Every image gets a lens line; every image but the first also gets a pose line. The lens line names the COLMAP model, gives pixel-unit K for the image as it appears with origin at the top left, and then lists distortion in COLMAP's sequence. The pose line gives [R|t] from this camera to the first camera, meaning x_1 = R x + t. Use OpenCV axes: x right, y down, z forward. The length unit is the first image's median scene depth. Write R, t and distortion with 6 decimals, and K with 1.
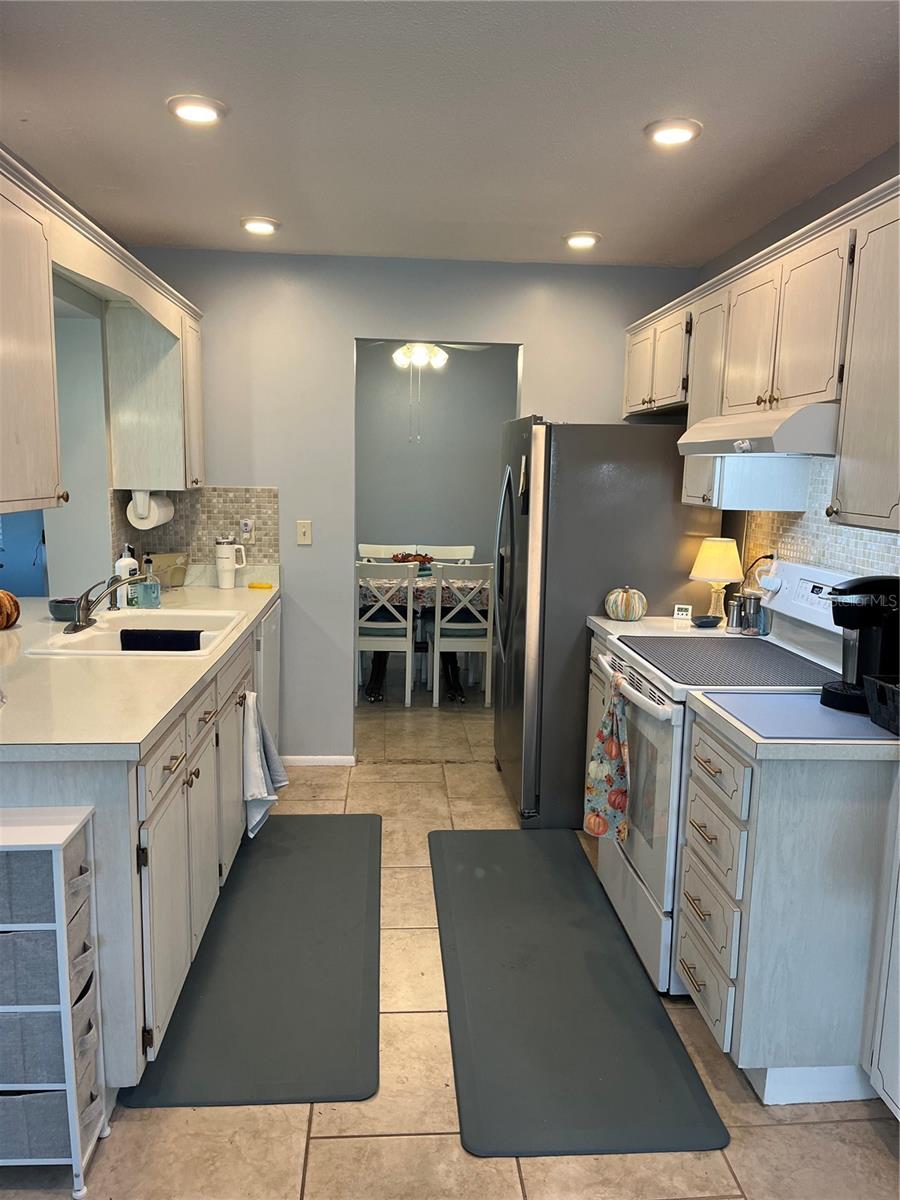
lens RADIAL K [[895.1, 0, 450.3], [0, 895.1, 603.5], [0, 0, 1]] dist [0.049977, -0.011107]
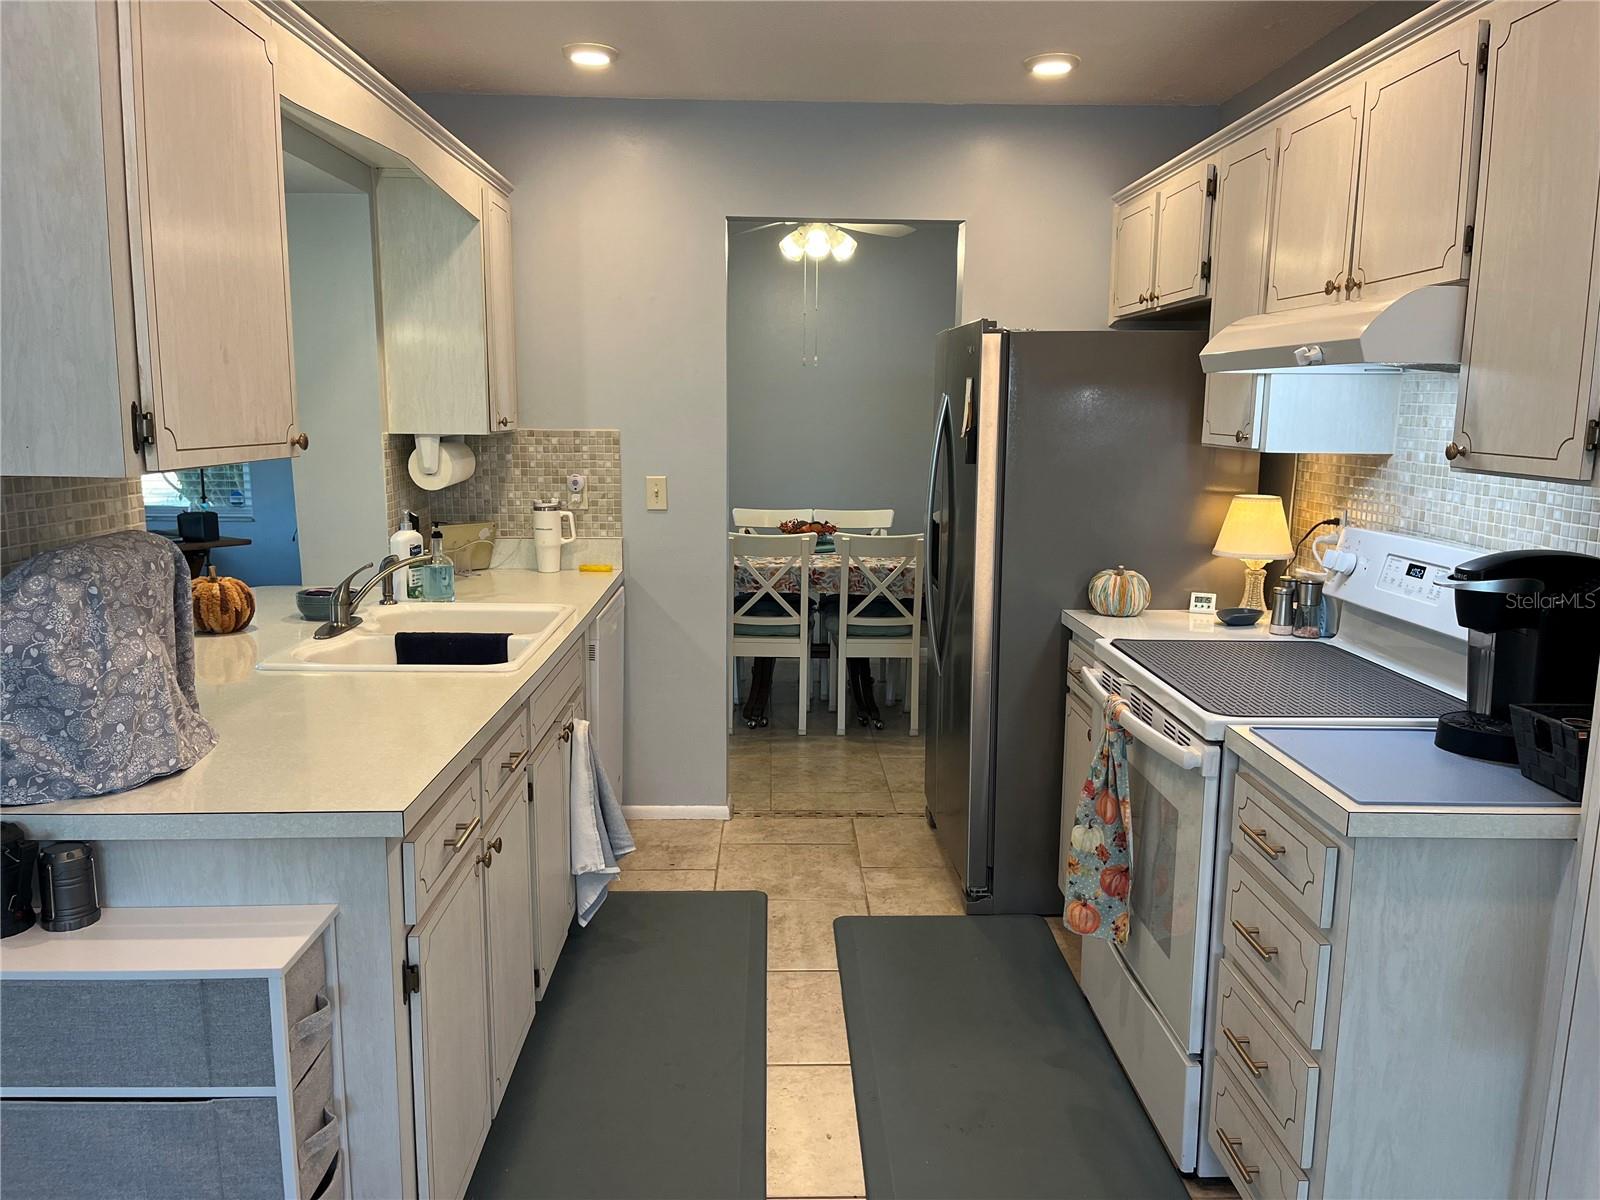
lens RADIAL K [[1193.4, 0, 799.4], [0, 1193.4, 591.8], [0, 0, 1]] dist [0.049977, -0.011107]
pose [[0.998862, -0.004605, -0.047469, -0.006029], [0.004795, 0.999981, 0.003880, -0.004390], [0.047451, -0.004104, 0.998865, 0.071132]]
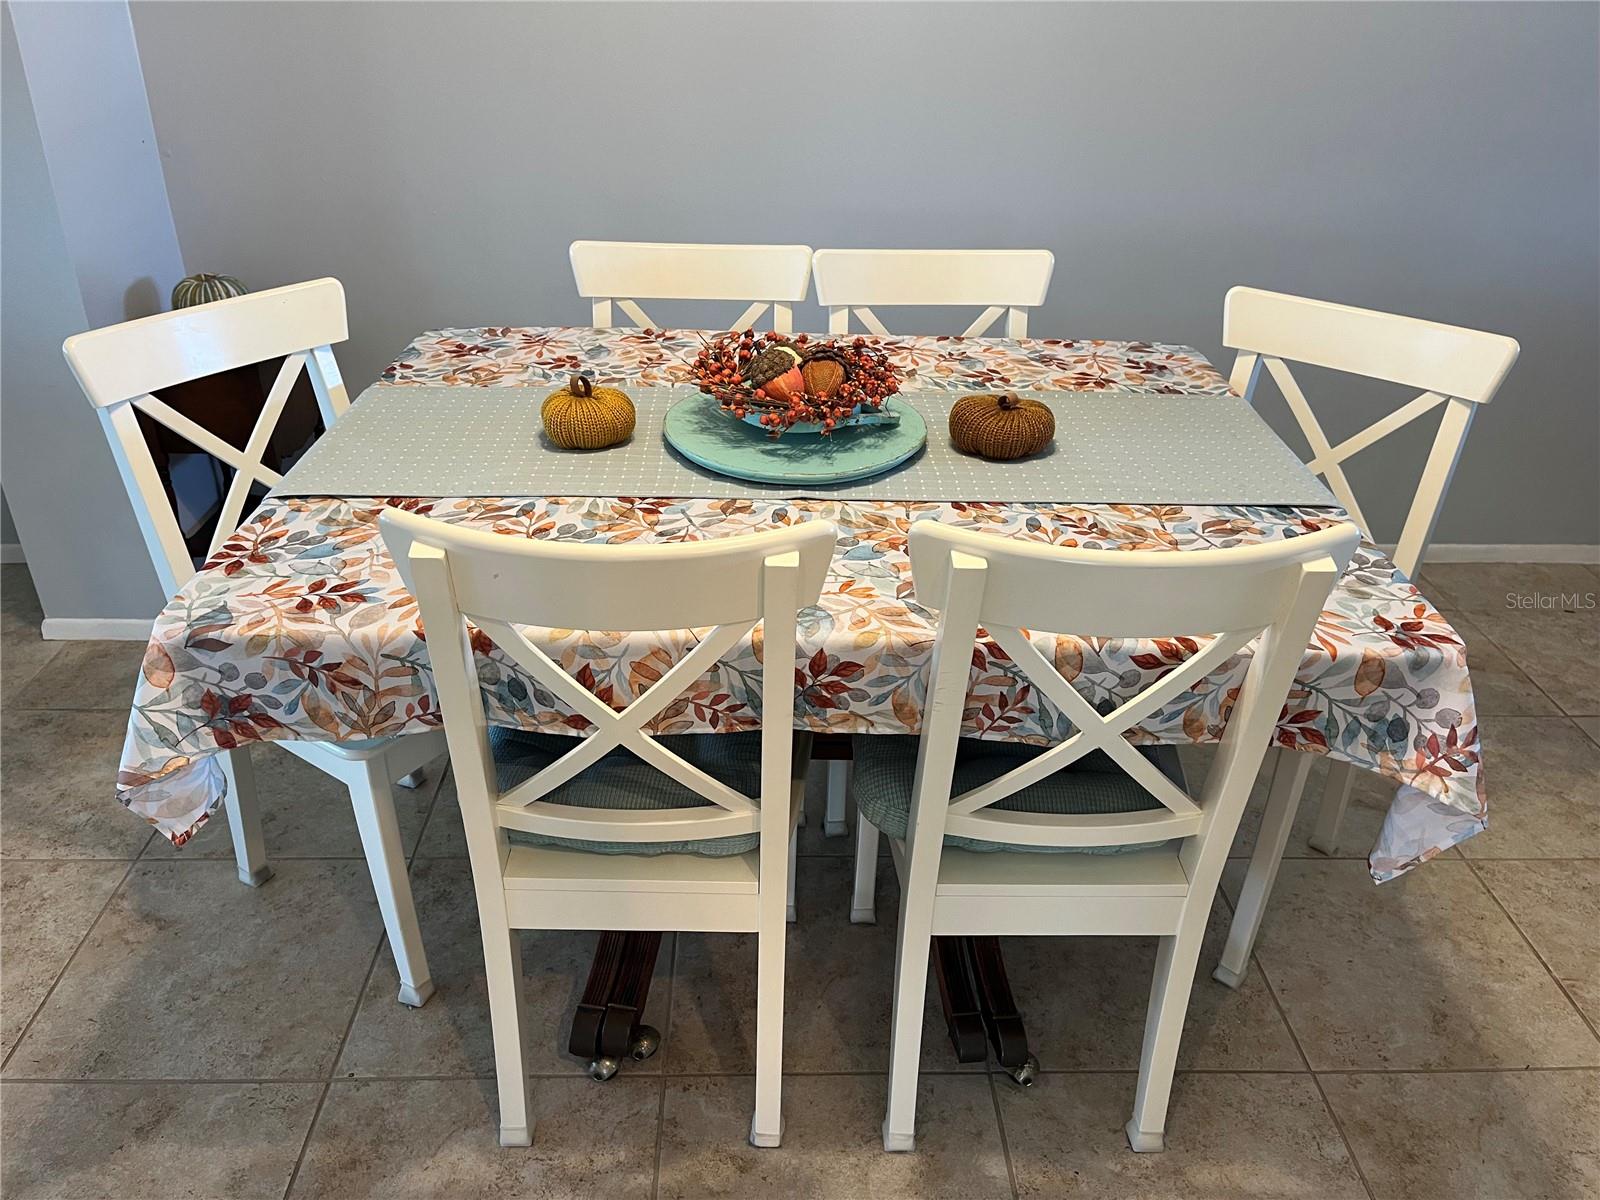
lens RADIAL K [[1193.4, 0, 789.7], [0, 1193.4, 600.6], [0, 0, 1]] dist [0.049977, -0.011107]
pose [[0.998915, 0.018232, -0.042855, -0.053945], [-0.002424, 0.939289, 0.343118, -0.168055], [0.046509, -0.342642, 0.938314, 1.293900]]
